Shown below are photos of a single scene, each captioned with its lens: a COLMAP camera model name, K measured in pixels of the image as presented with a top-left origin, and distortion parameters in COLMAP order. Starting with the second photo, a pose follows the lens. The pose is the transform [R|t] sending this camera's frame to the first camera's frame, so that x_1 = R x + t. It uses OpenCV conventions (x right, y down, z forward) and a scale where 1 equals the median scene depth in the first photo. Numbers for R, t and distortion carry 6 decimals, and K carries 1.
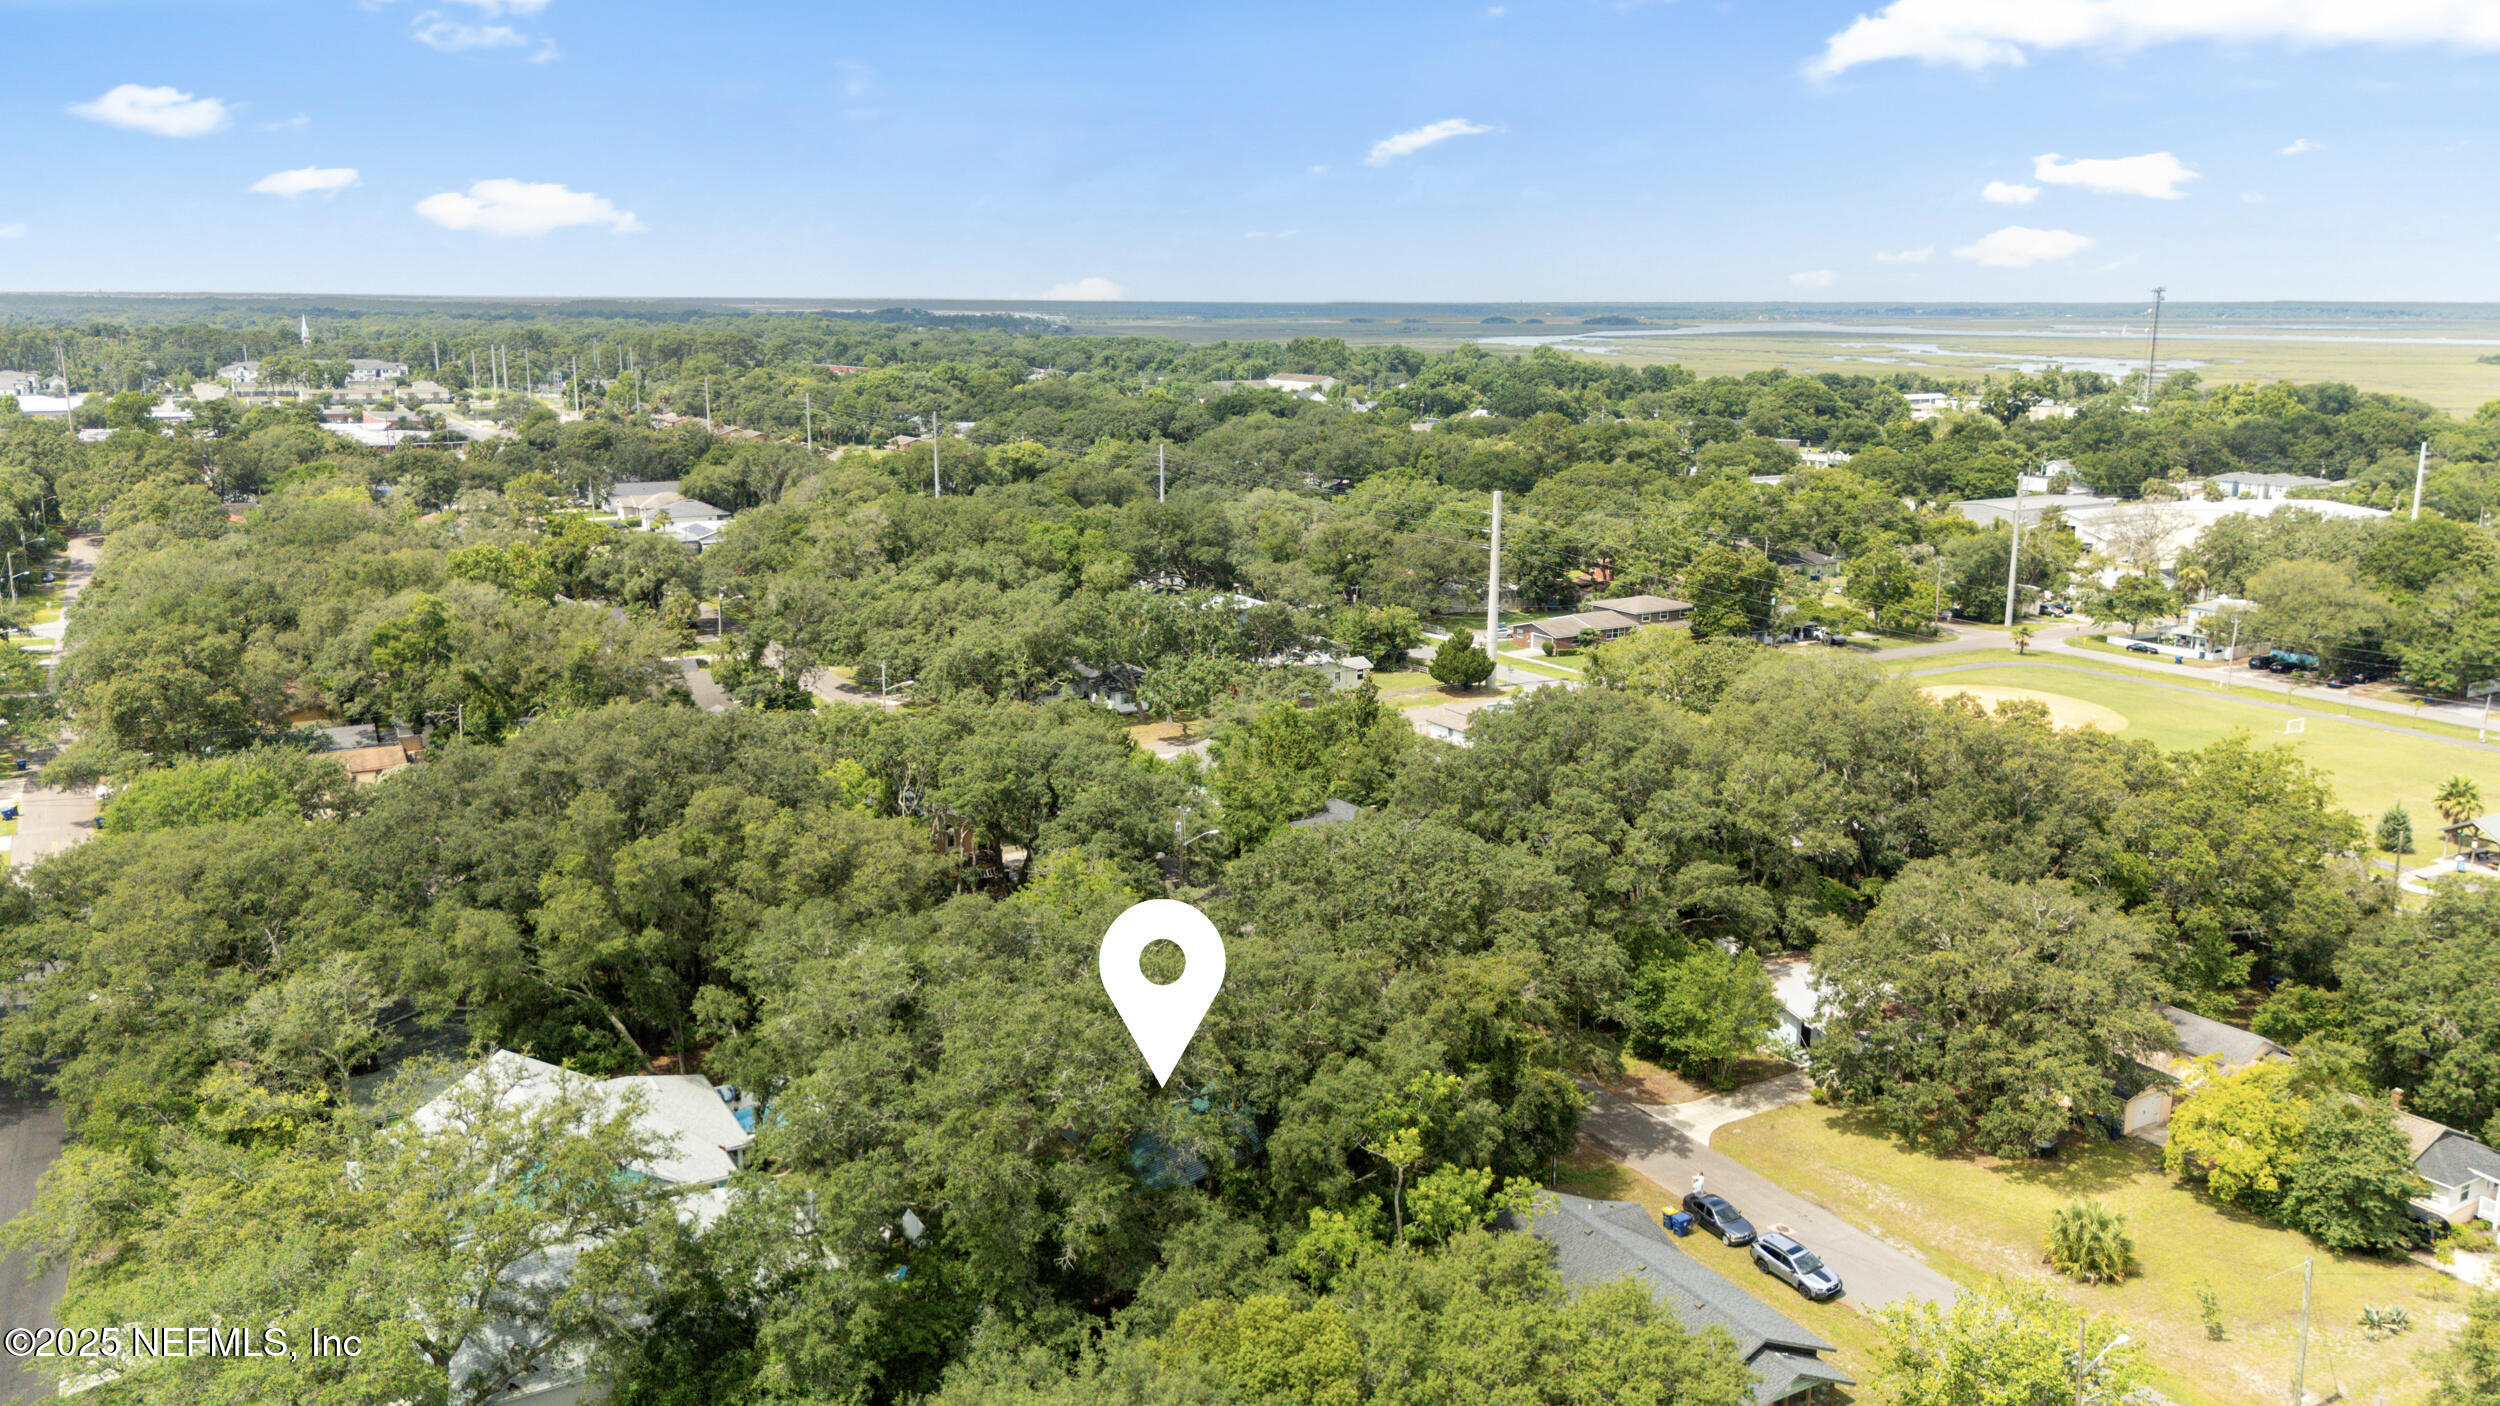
lens RADIAL K [[1859.3, 0, 1250.0], [0, 1859.3, 703.0], [0, 0, 1]] dist [0.090193, -0.102526]
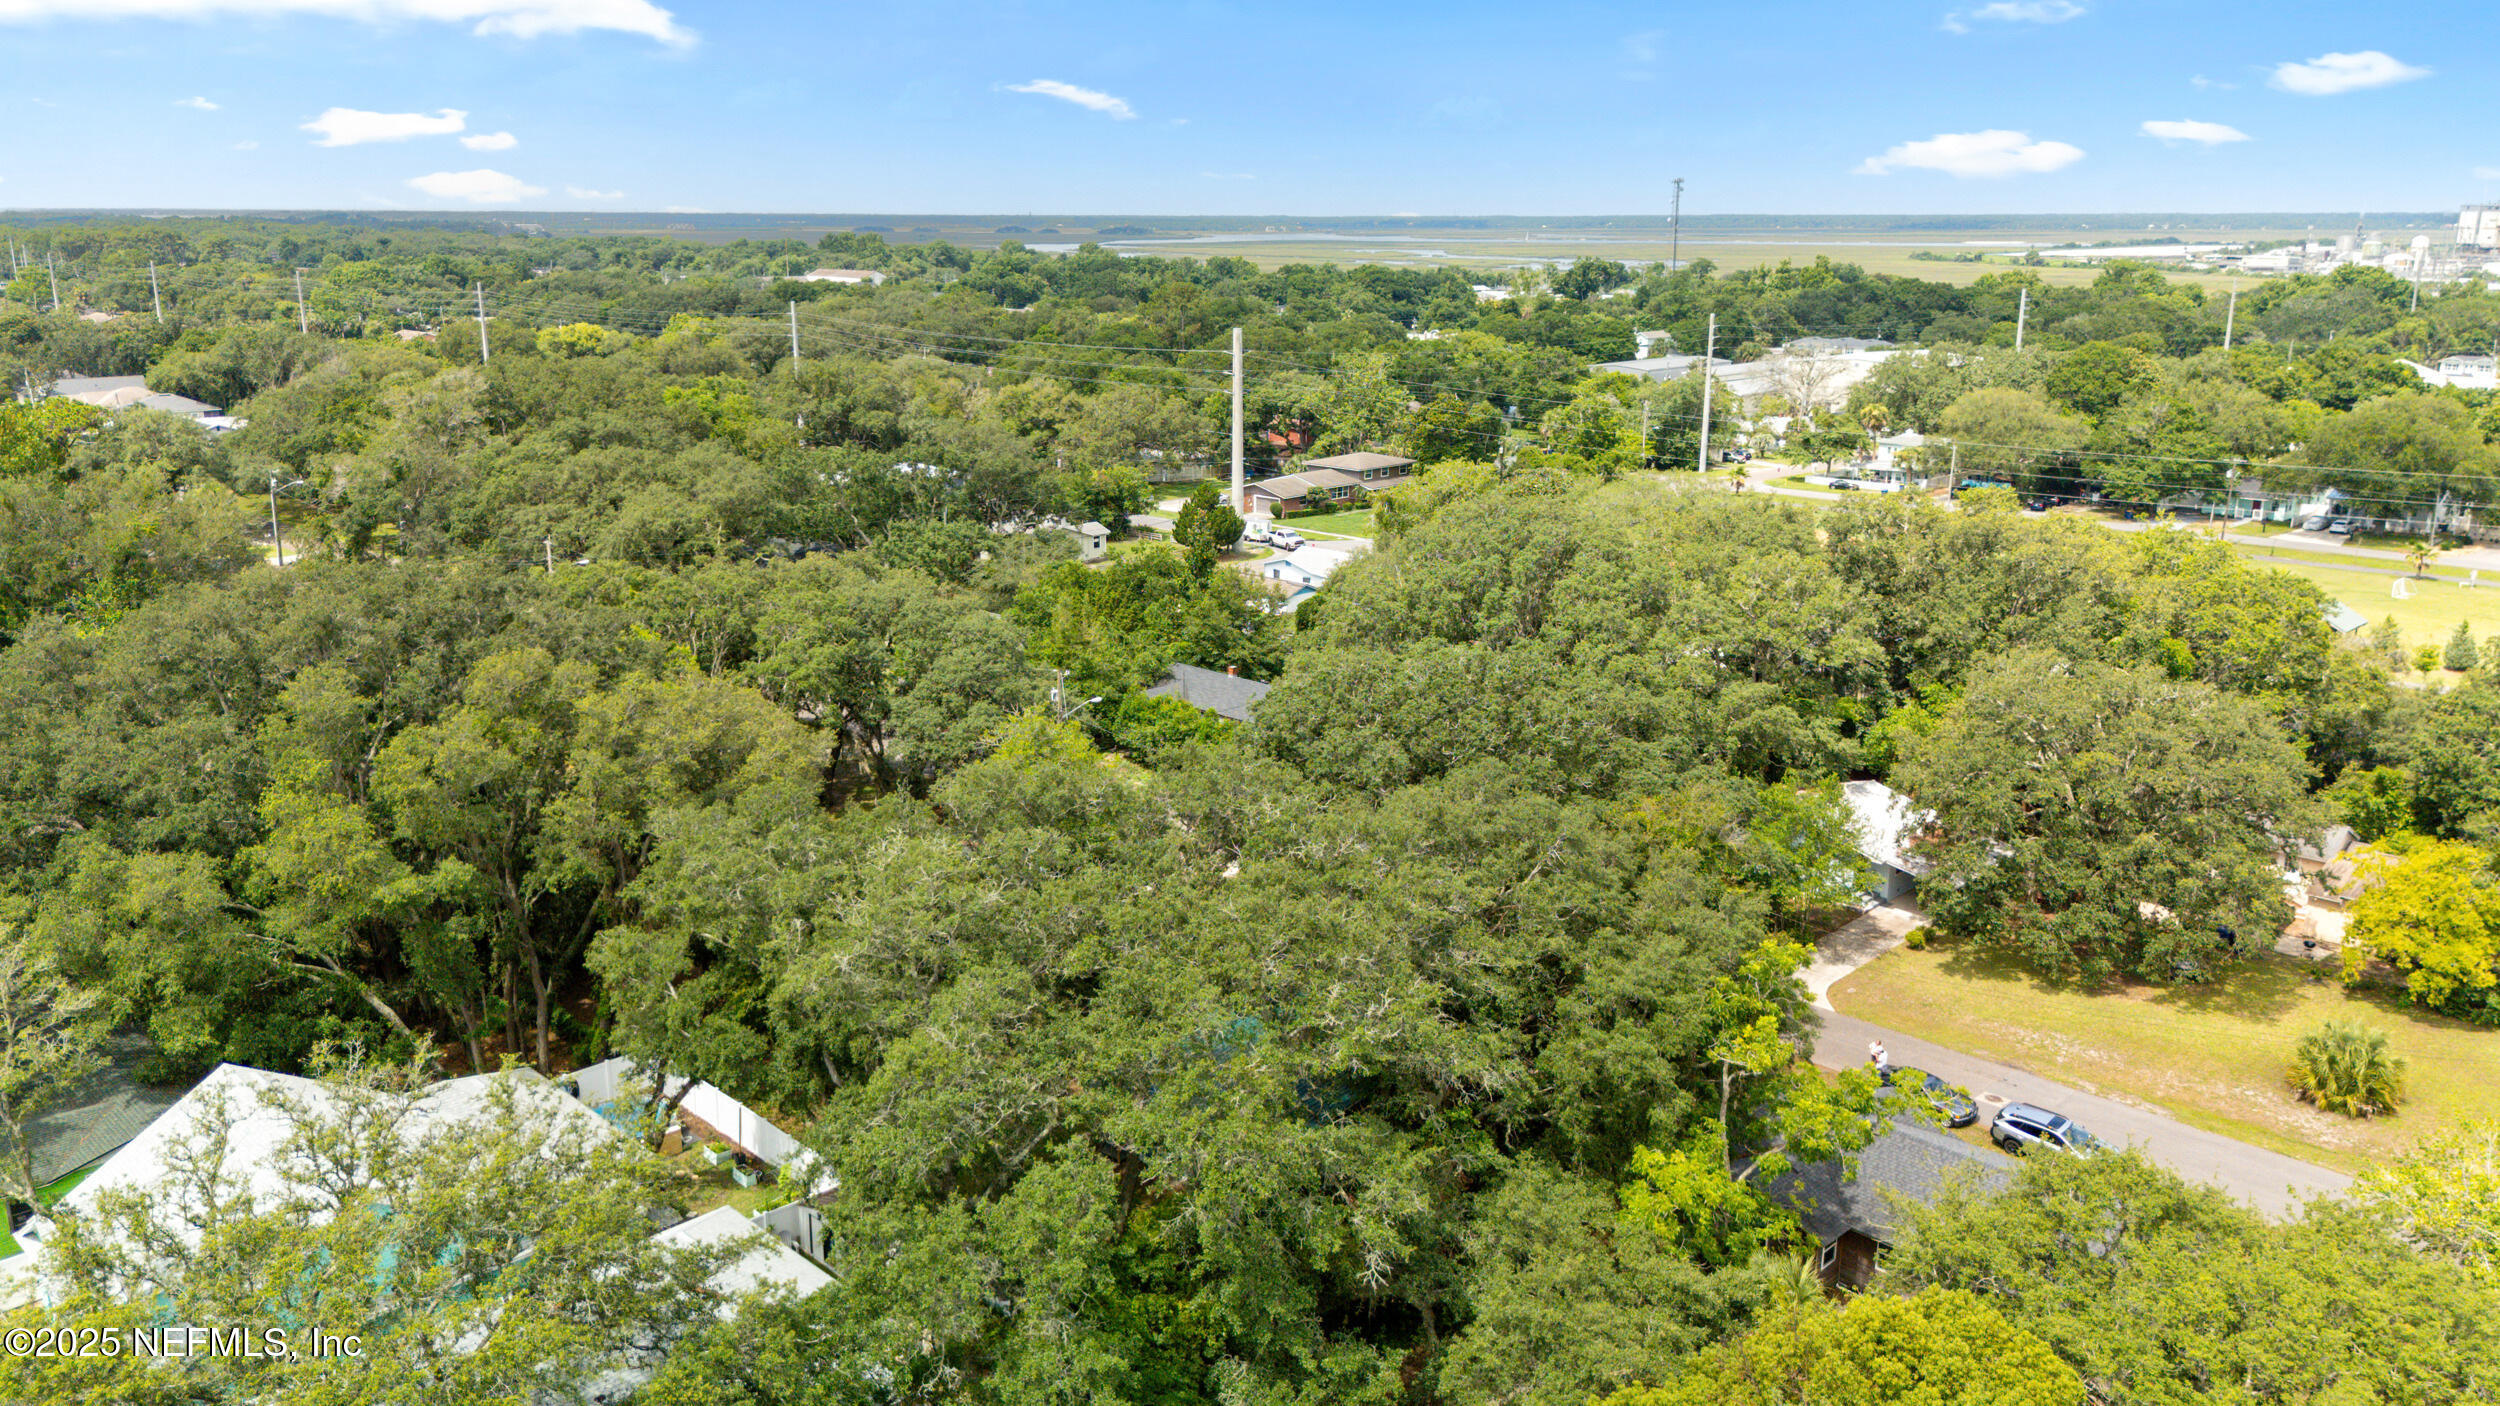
lens RADIAL K [[1859.3, 0, 1250.0], [0, 1859.3, 703.0], [0, 0, 1]] dist [0.090193, -0.102526]
pose [[0.966225, -0.067077, 0.248815, -0.100357], [0.056669, 0.997201, 0.048768, 0.023277], [-0.251390, -0.033020, 0.967322, 0.136655]]
